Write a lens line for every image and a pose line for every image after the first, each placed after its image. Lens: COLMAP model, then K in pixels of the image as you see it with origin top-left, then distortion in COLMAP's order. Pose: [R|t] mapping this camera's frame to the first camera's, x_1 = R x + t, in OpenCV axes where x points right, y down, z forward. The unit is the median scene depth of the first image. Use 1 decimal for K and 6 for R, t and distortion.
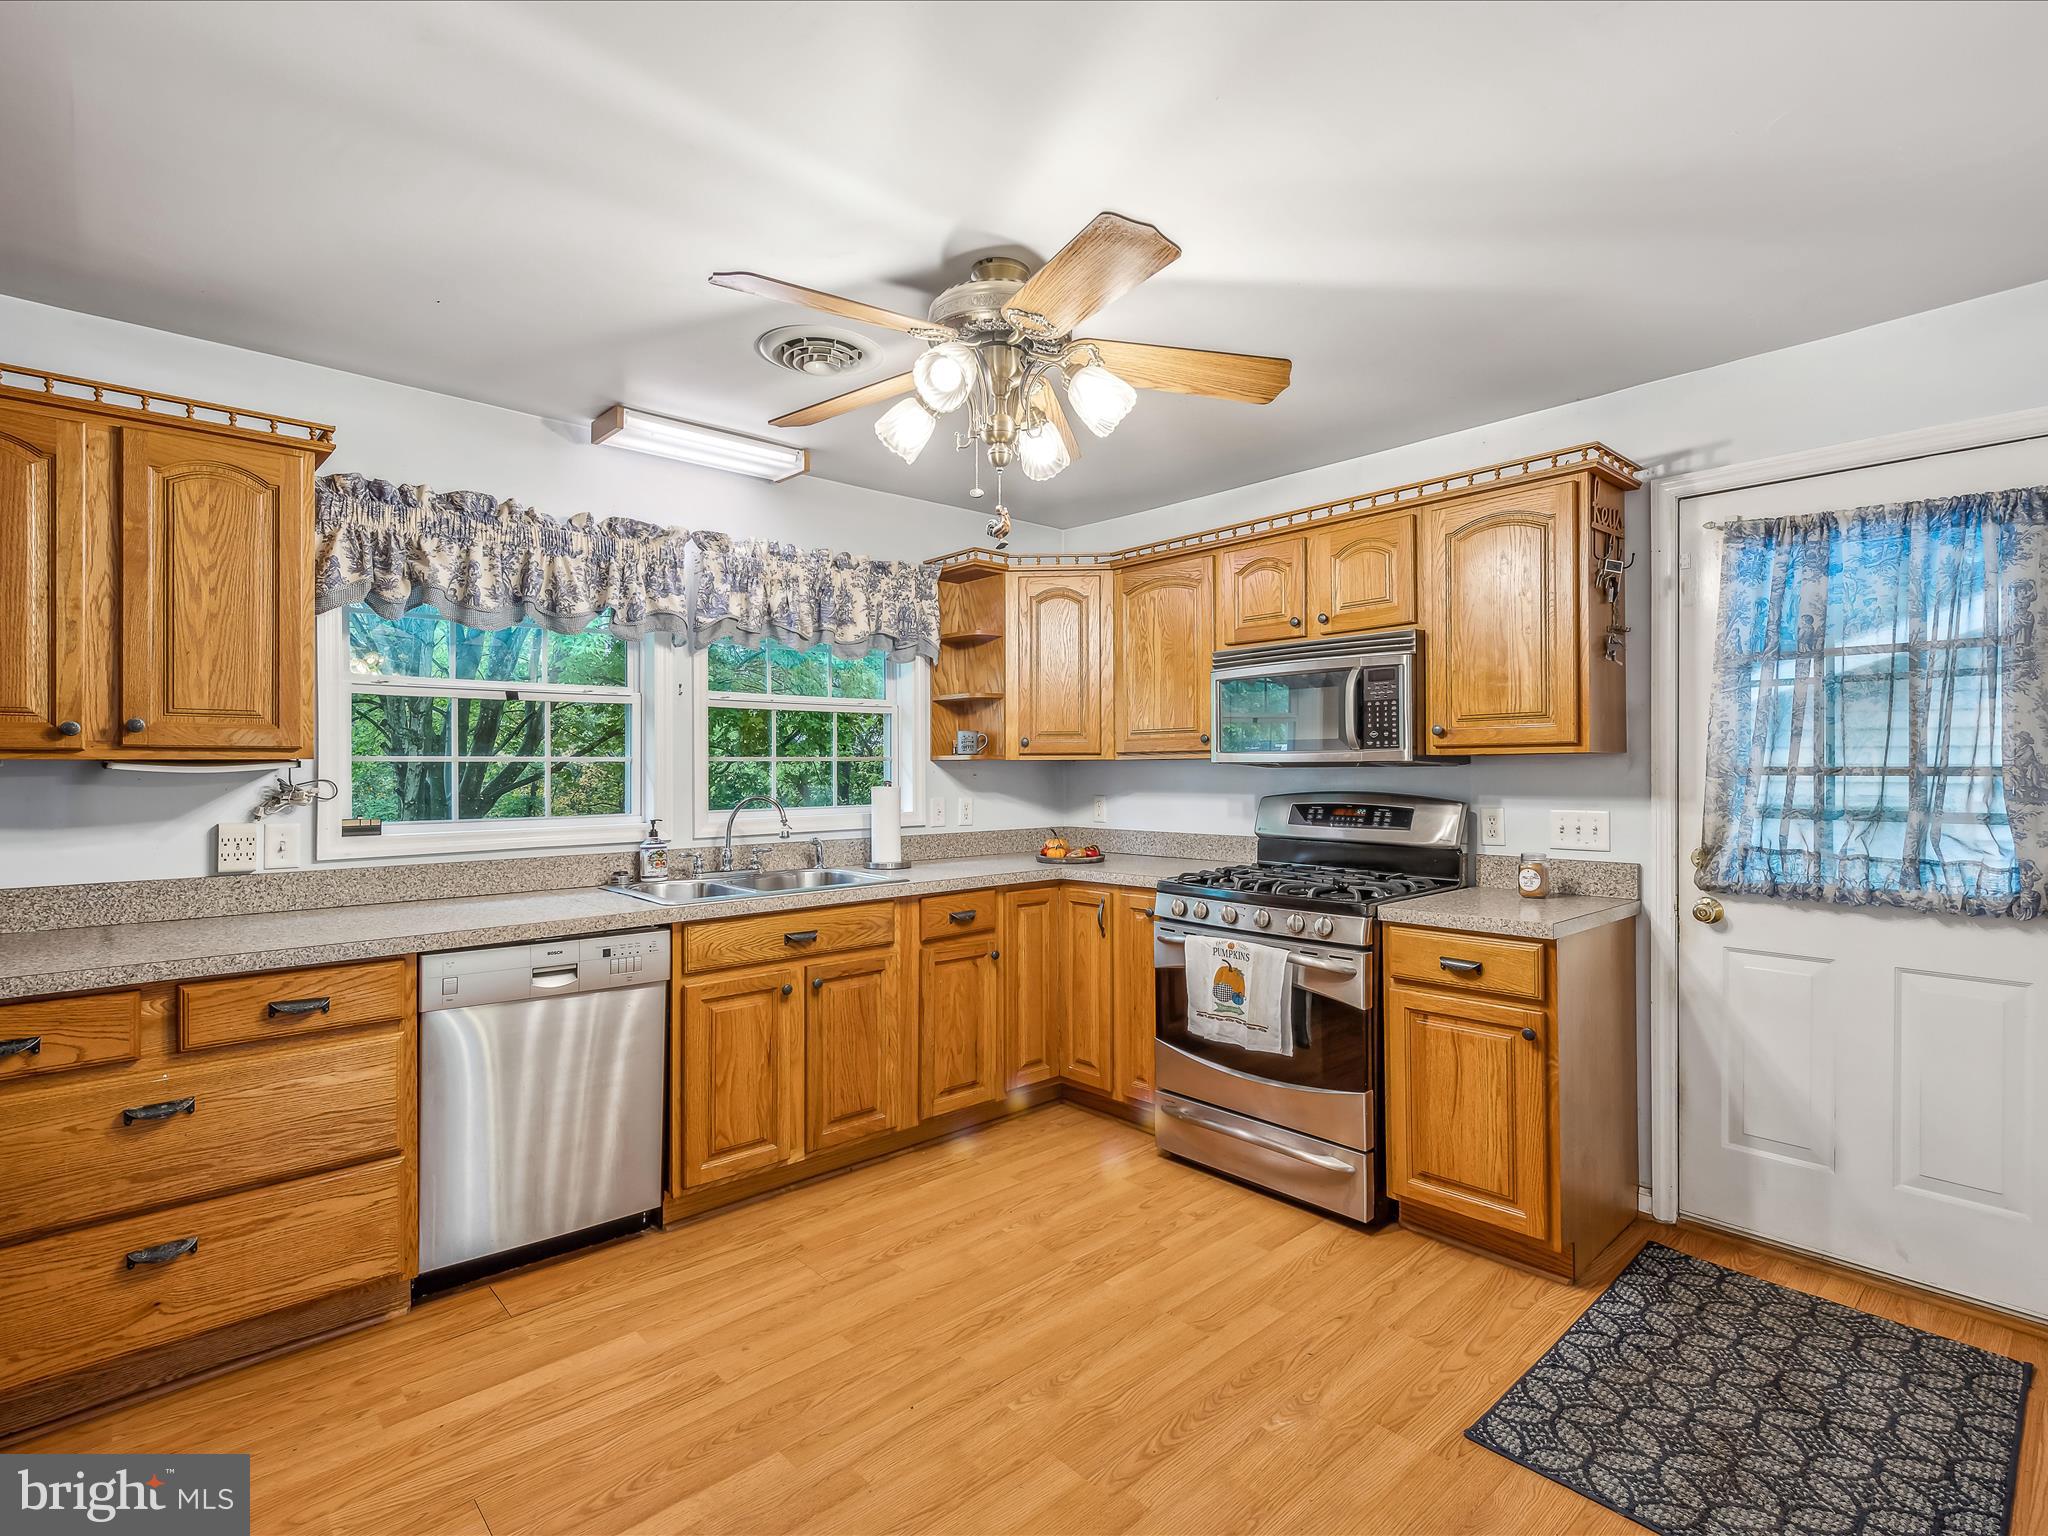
lens RADIAL K [[999.4, 0, 1024.4], [0, 999.4, 767.1], [0, 0, 1]] dist [0.013555, -0.002407]
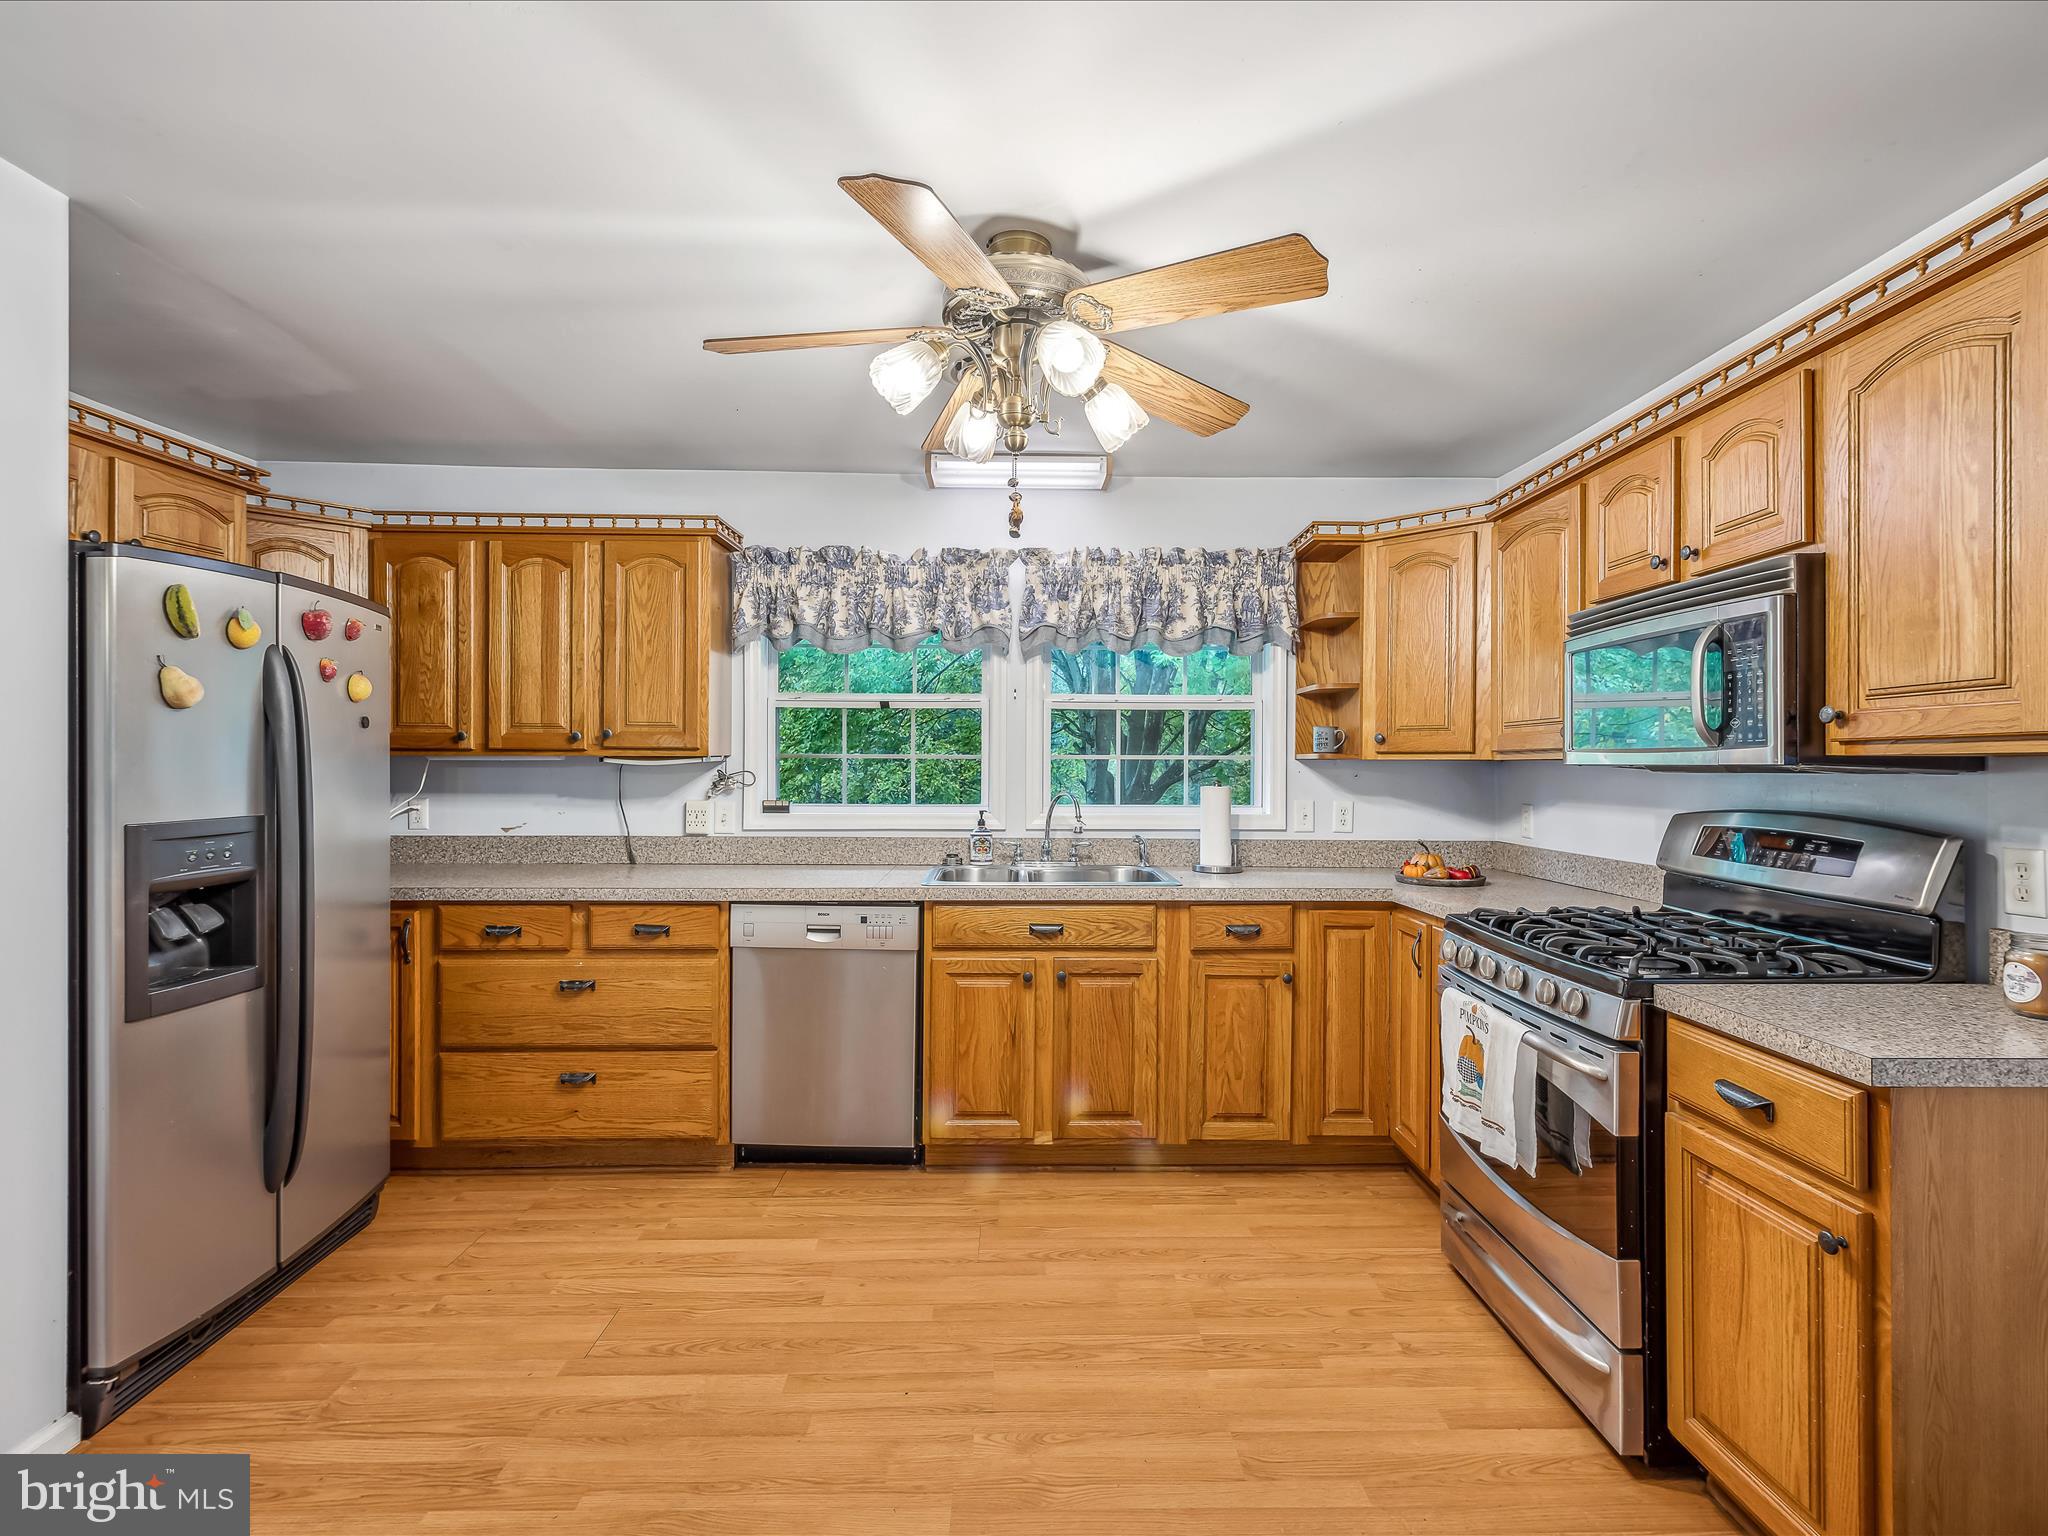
lens RADIAL K [[980.7, 0, 1026.8], [0, 980.7, 760.7], [0, 0, 1]] dist [0.013017, -0.001528]
pose [[0.751651, 0.006655, -0.659528, 0.457608], [-0.008783, 0.999961, 0.000080, -0.004809], [0.659503, 0.005733, 0.751680, 0.232593]]
